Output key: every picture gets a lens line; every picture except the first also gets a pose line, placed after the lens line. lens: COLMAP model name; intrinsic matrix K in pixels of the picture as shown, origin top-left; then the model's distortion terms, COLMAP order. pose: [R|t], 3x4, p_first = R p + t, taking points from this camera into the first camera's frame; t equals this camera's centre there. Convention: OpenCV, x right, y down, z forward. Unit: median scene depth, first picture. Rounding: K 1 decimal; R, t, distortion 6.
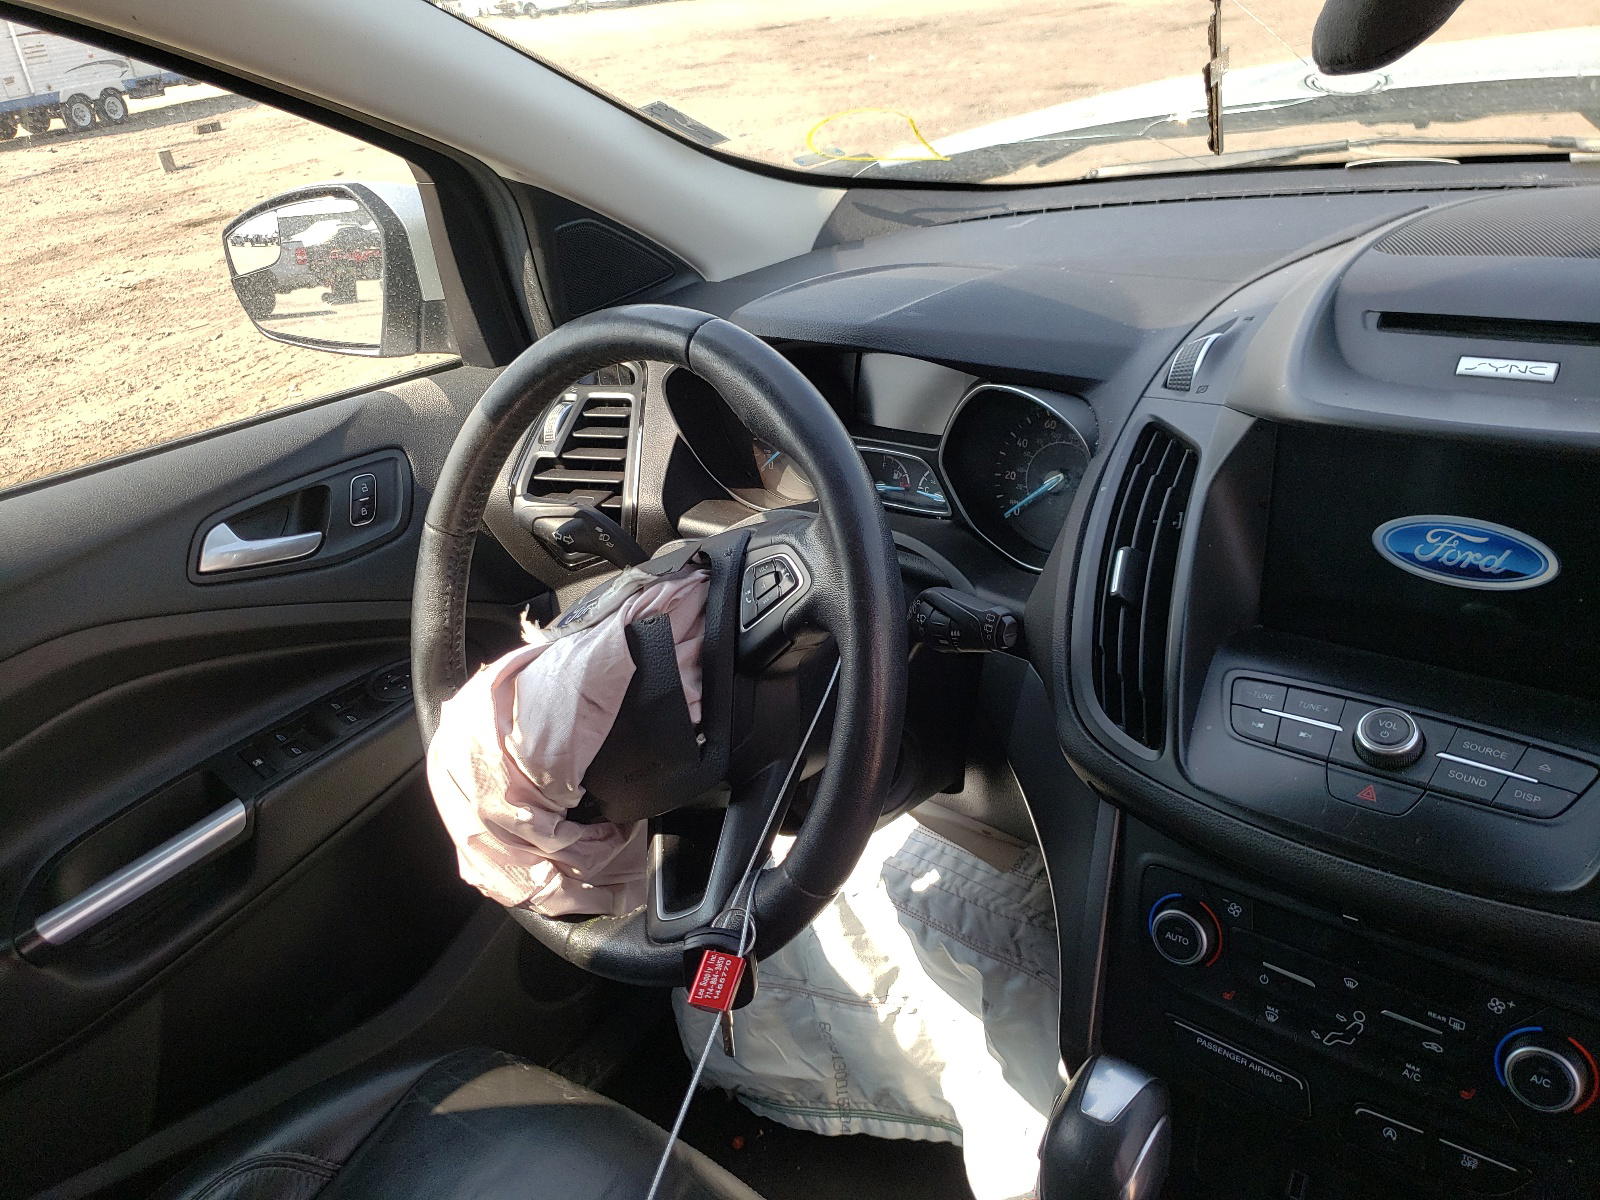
lens RADIAL K [[1272.4, 0, 800.0], [0, 1272.4, 600.0], [0, 0, 1]] dist [0.039473, 0.006802]
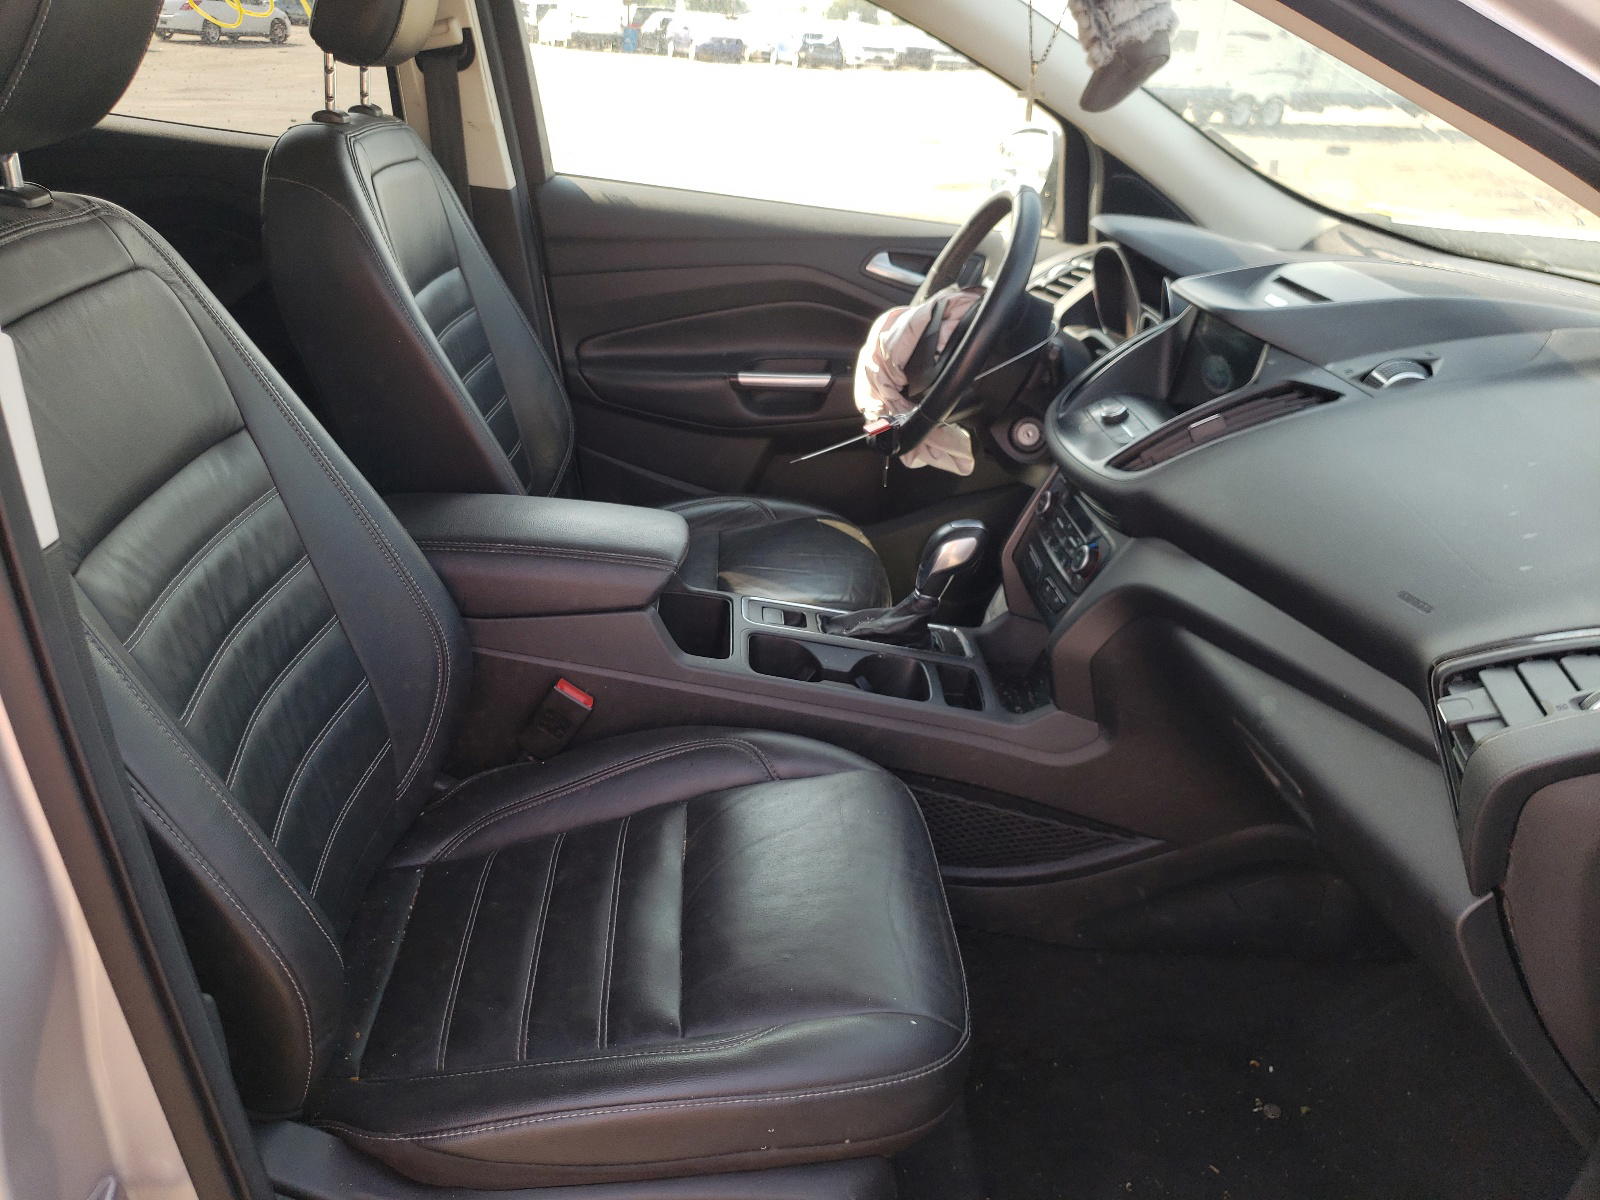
lens RADIAL K [[1272.4, 0, 800.0], [0, 1272.4, 600.0], [0, 0, 1]] dist [0.039473, 0.006802]
pose [[0.666178, 0.459536, -0.587395, 0.954130], [-0.471279, 0.869817, 0.145994, 0.194388], [0.578016, 0.179569, 0.796023, -0.670170]]
